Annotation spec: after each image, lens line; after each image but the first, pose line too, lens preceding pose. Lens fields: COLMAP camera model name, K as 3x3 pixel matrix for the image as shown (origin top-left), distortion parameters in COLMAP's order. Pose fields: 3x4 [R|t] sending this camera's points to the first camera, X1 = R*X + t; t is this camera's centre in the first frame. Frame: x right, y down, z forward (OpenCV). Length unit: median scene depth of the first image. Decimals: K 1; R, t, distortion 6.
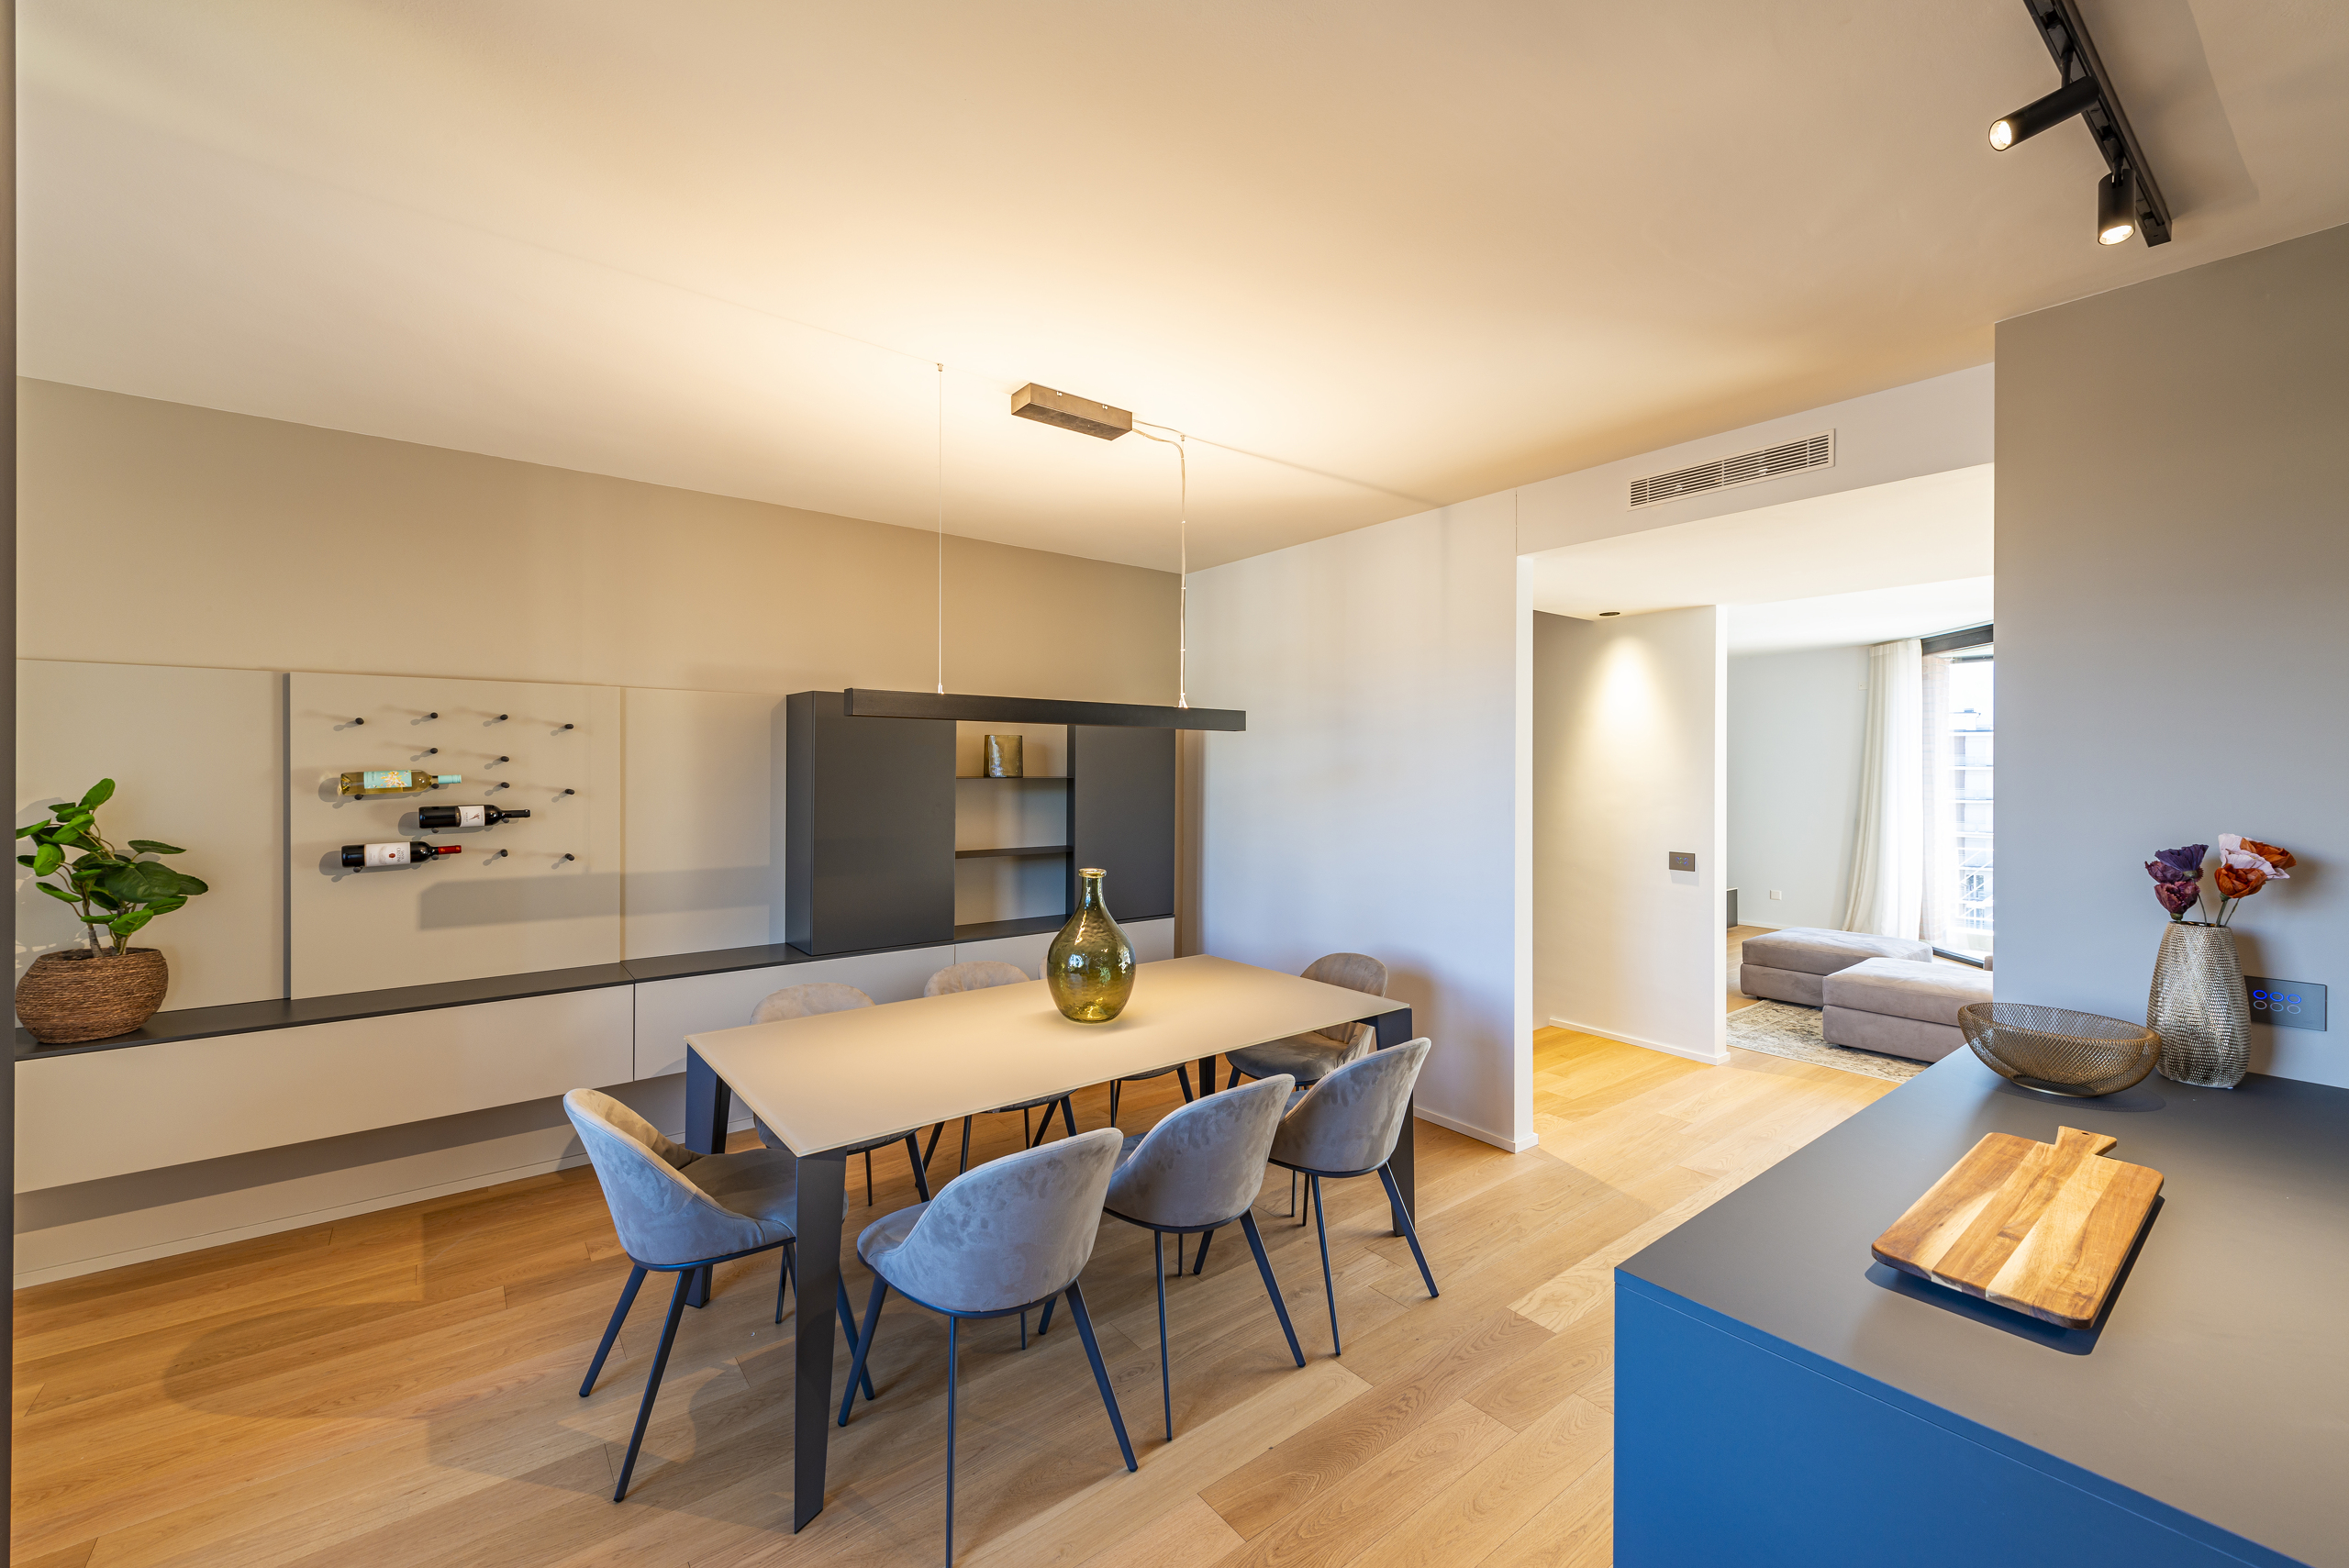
lens RADIAL K [[908.9, 0, 1179.0], [0, 908.9, 769.1], [0, 0, 1]] dist [0.002441, -0.000058]
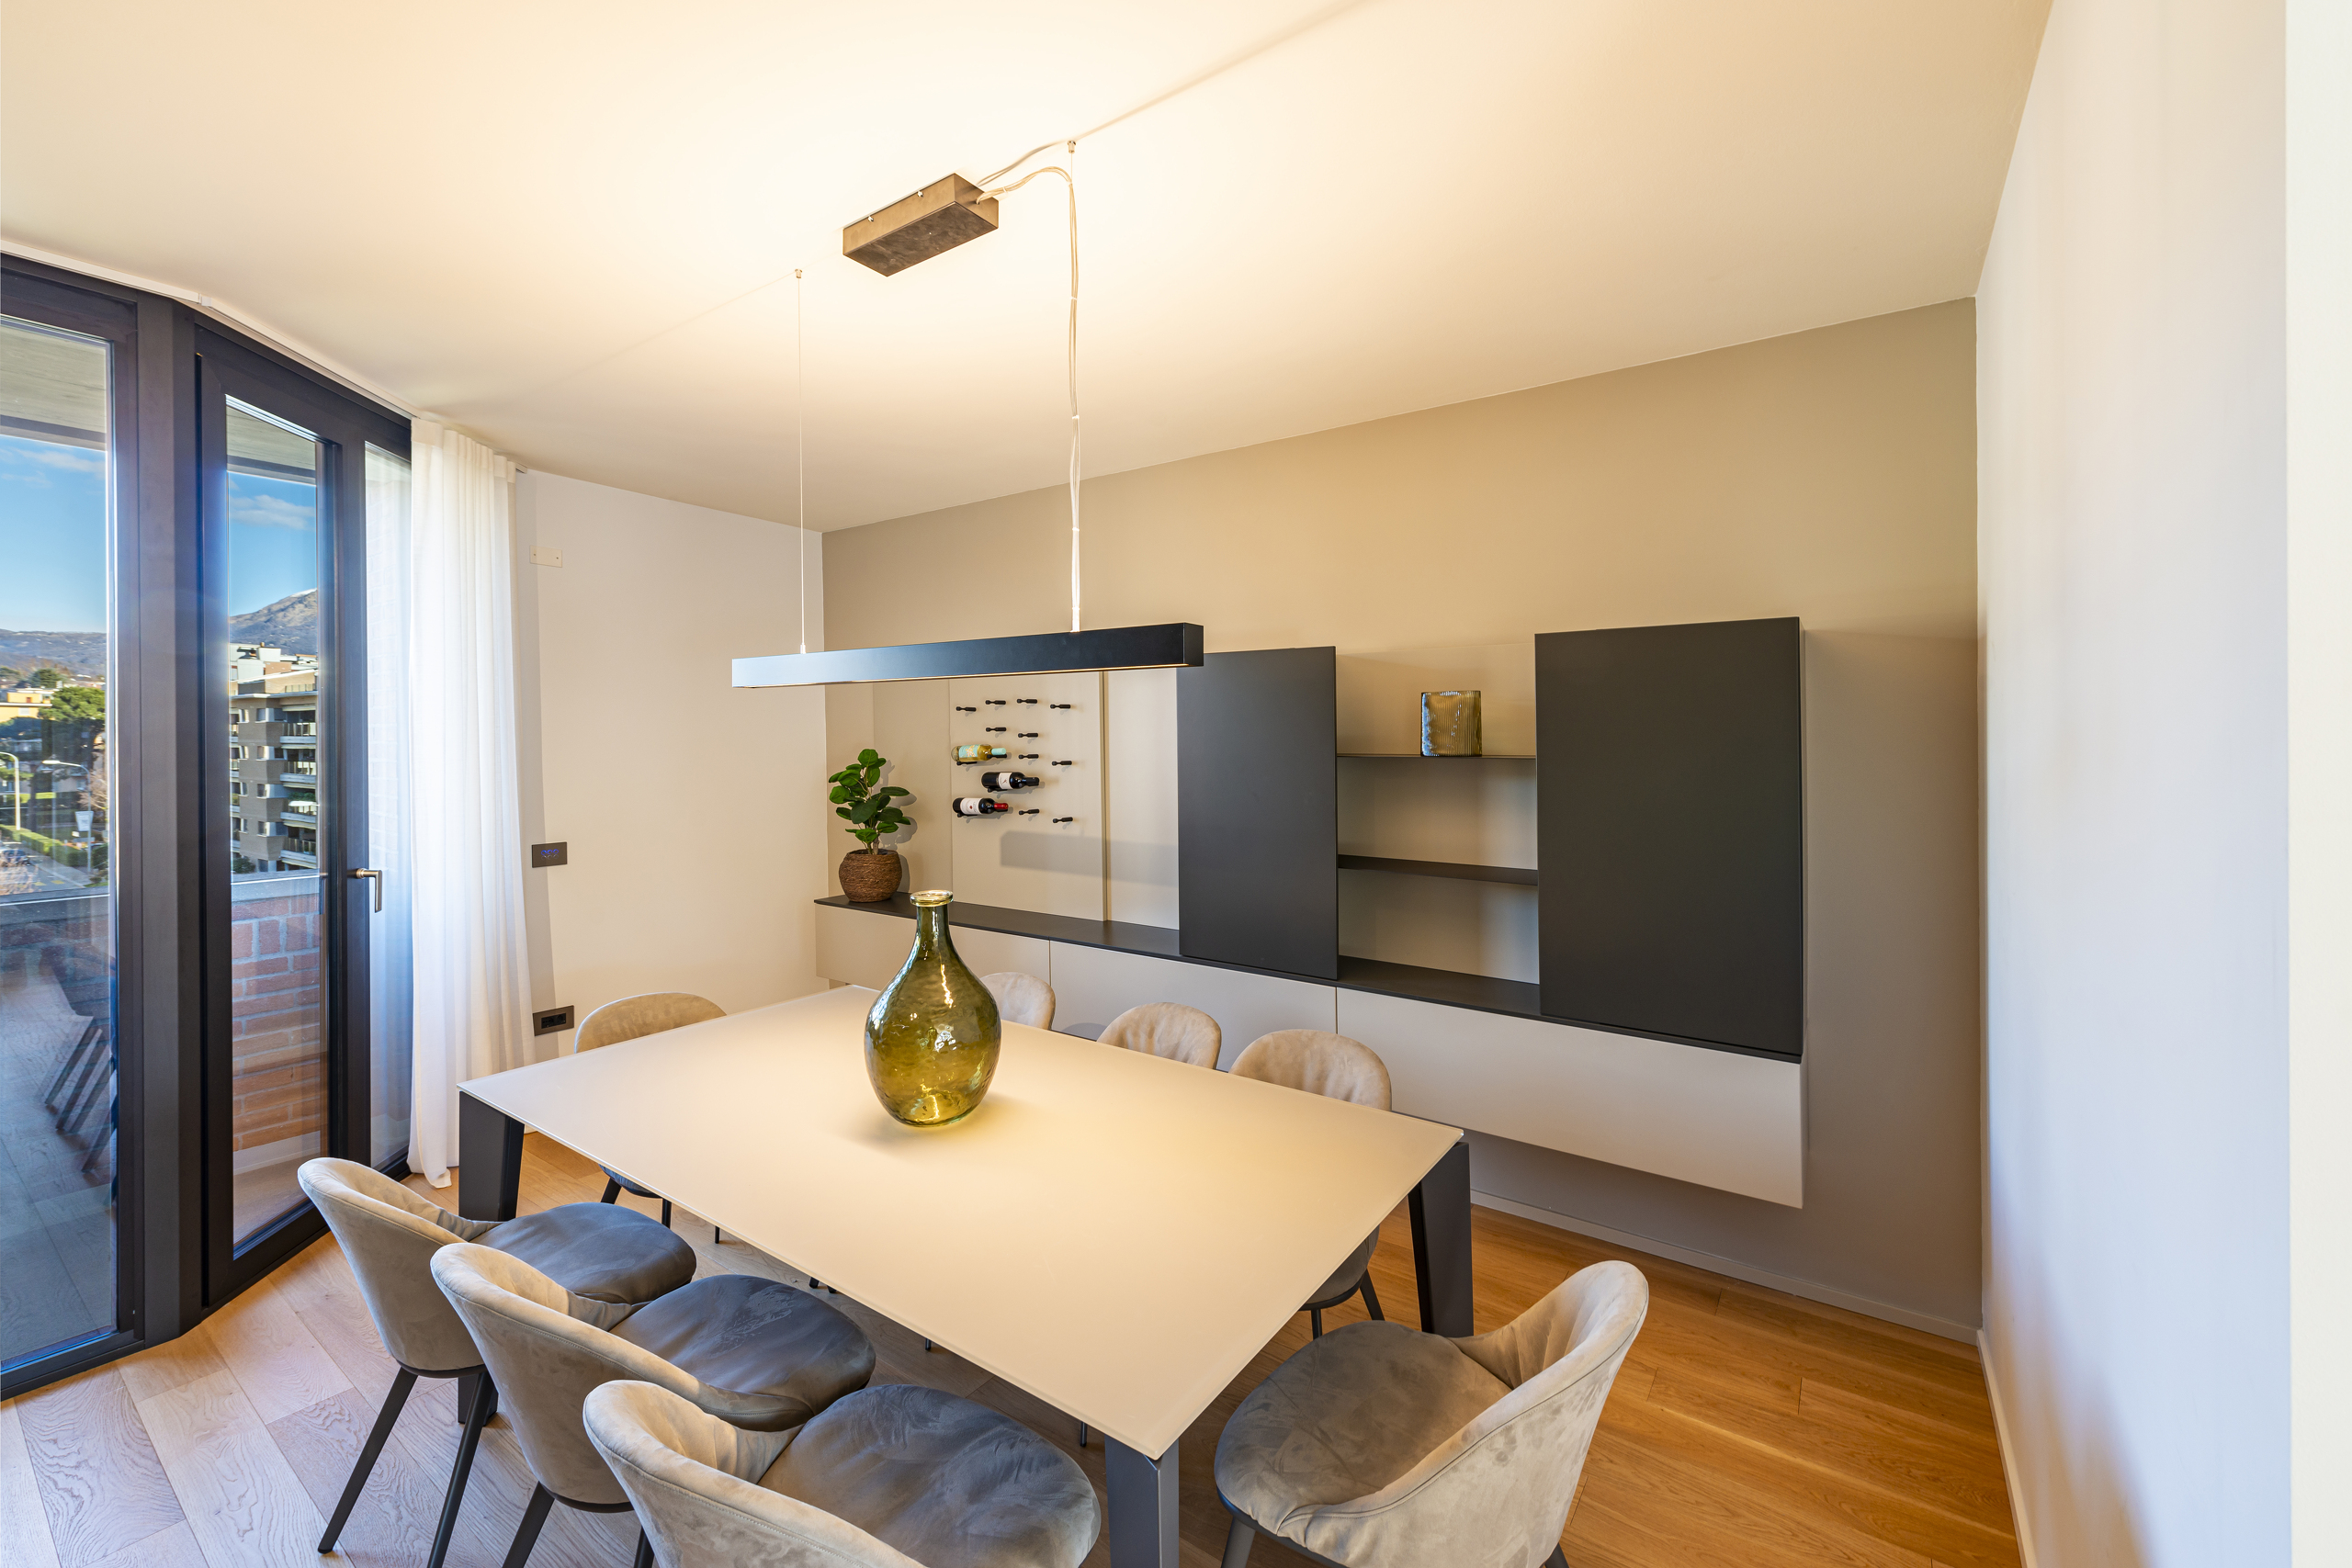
lens RADIAL K [[931.0, 0, 1182.5], [0, 931.0, 744.0], [0, 0, 1]] dist [0.004402, -0.000087]
pose [[0.309224, 0.000339, -0.950989, 0.529955], [0.001168, 0.999999, 0.000737, 0.000126], [0.950989, -0.001338, 0.309223, 0.841258]]
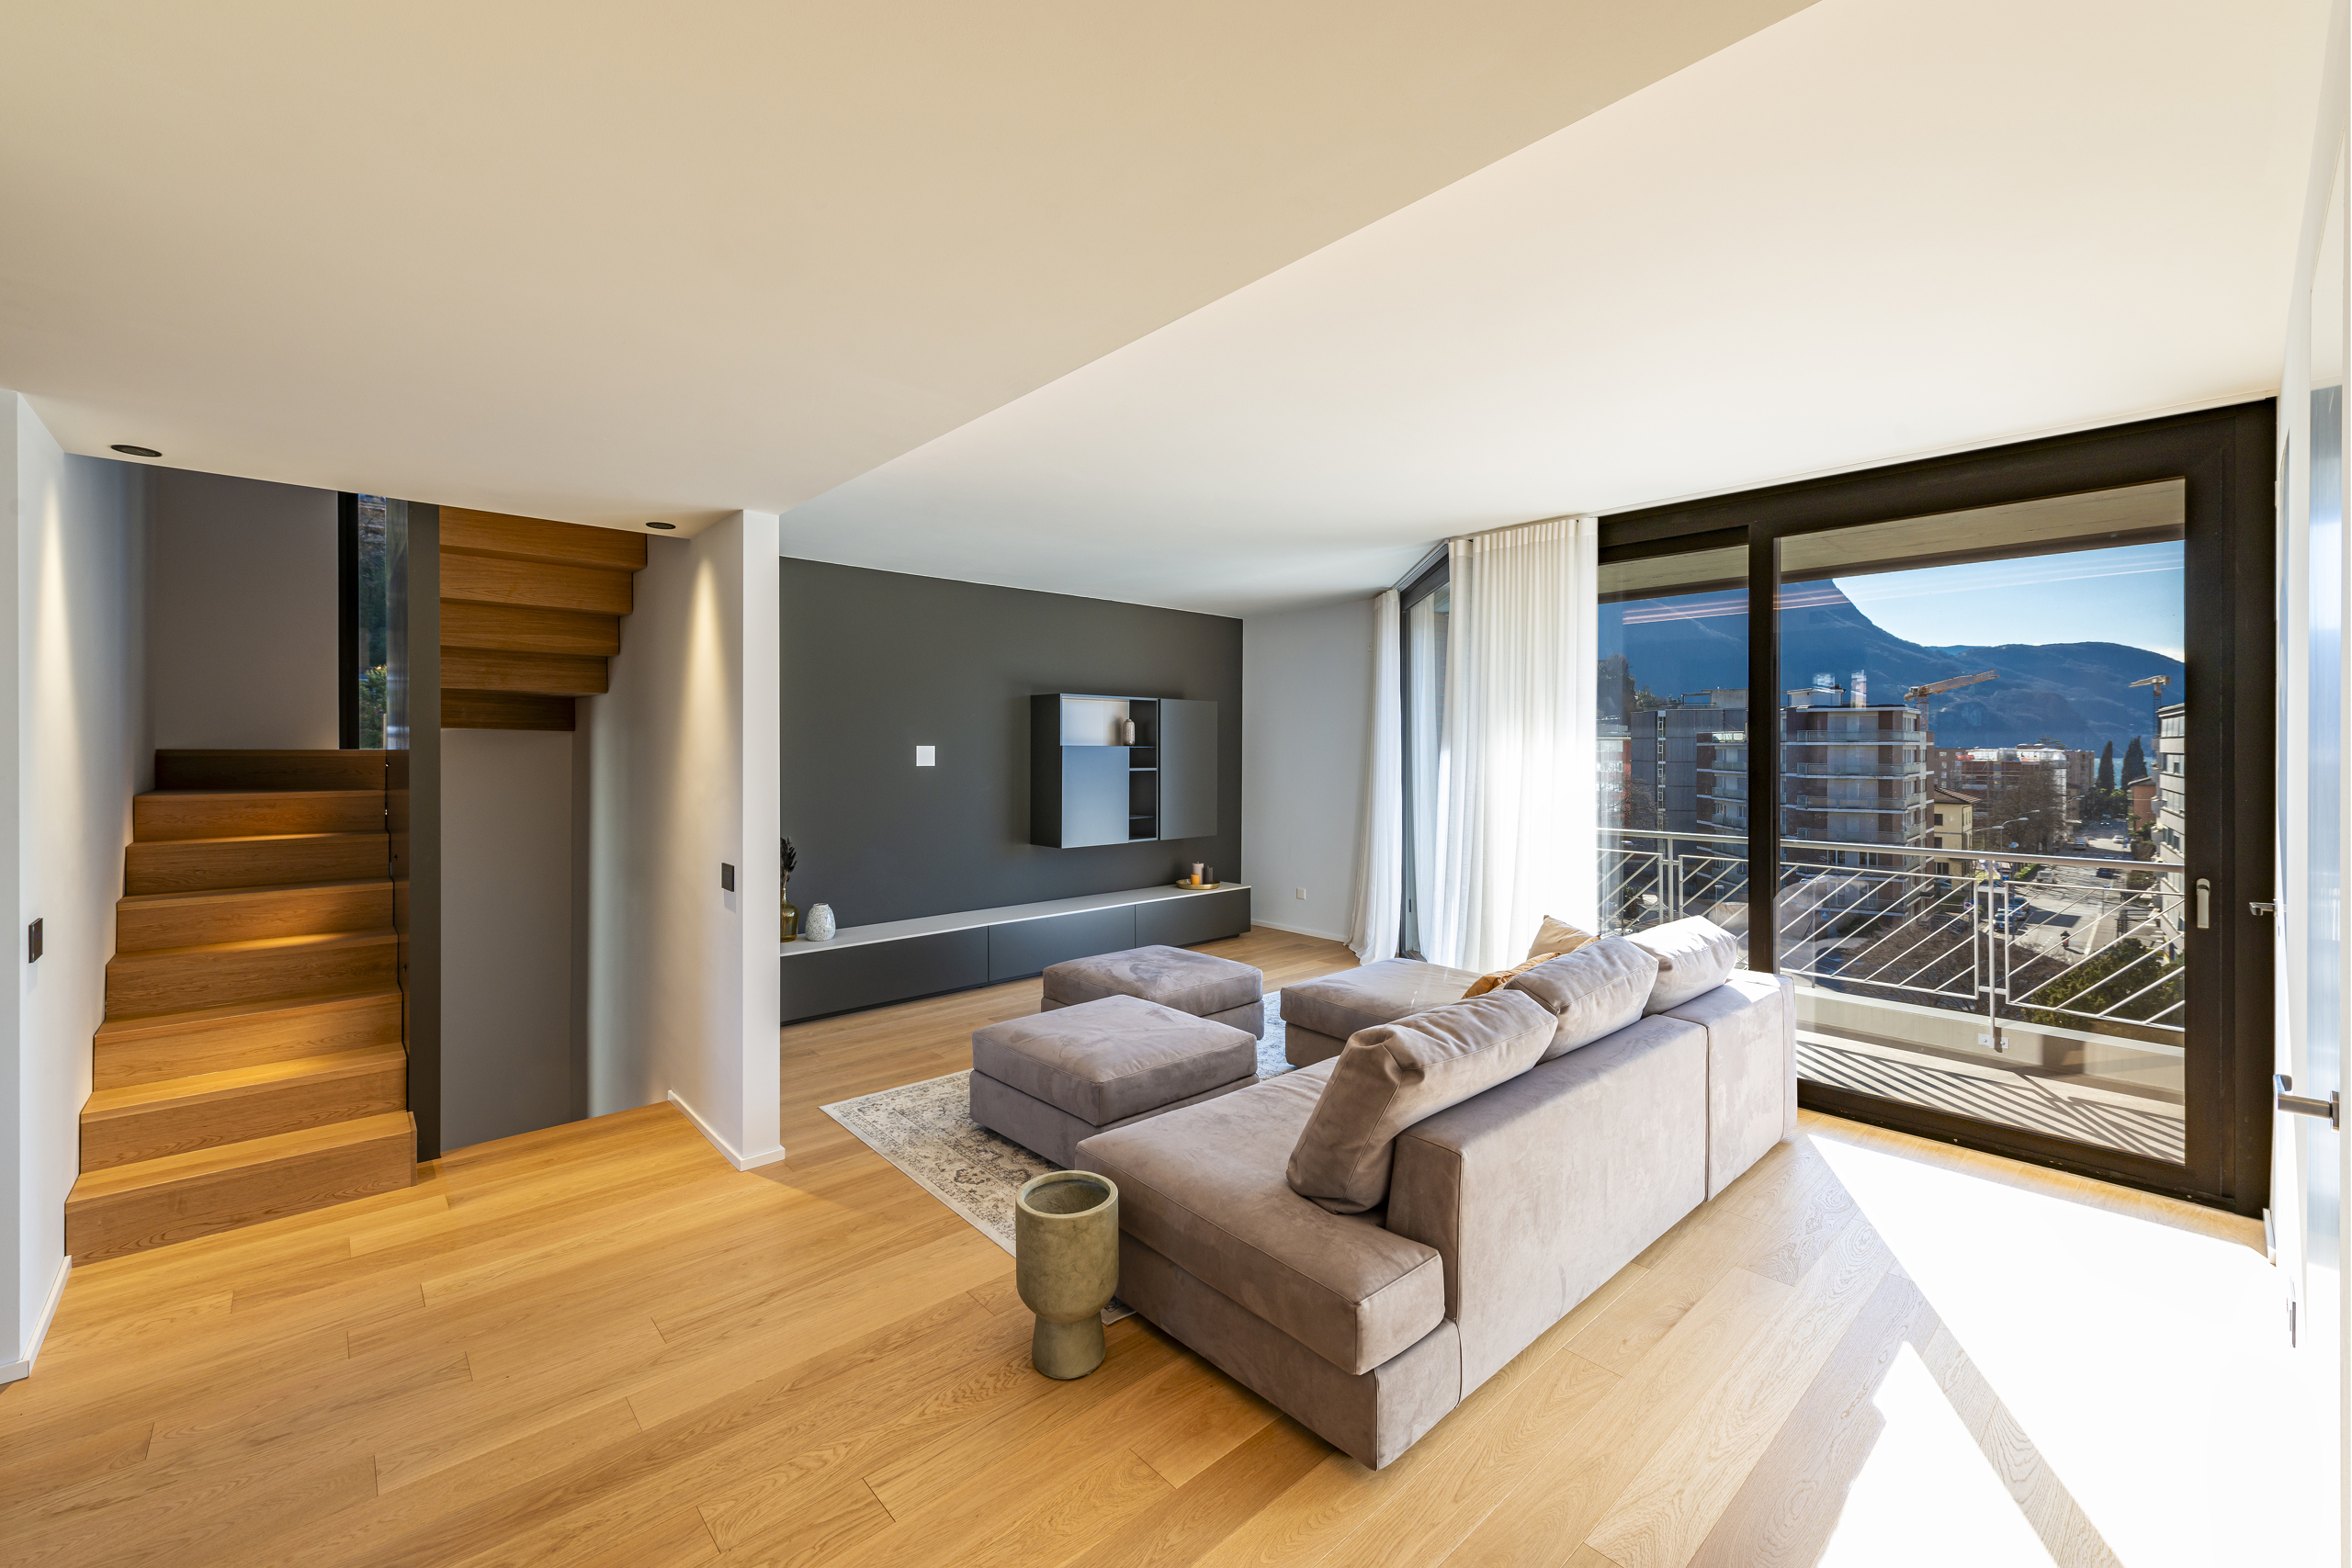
lens RADIAL K [[944.8, 0, 1169.0], [0, 944.8, 747.9], [0, 0, 1]] dist [0.000661, -0.000381]
pose [[0.996669, -0.003139, 0.081489, 1.264180], [0.003228, 0.999994, -0.000962, 0.006032], [-0.081486, 0.001222, 0.996674, 0.368391]]
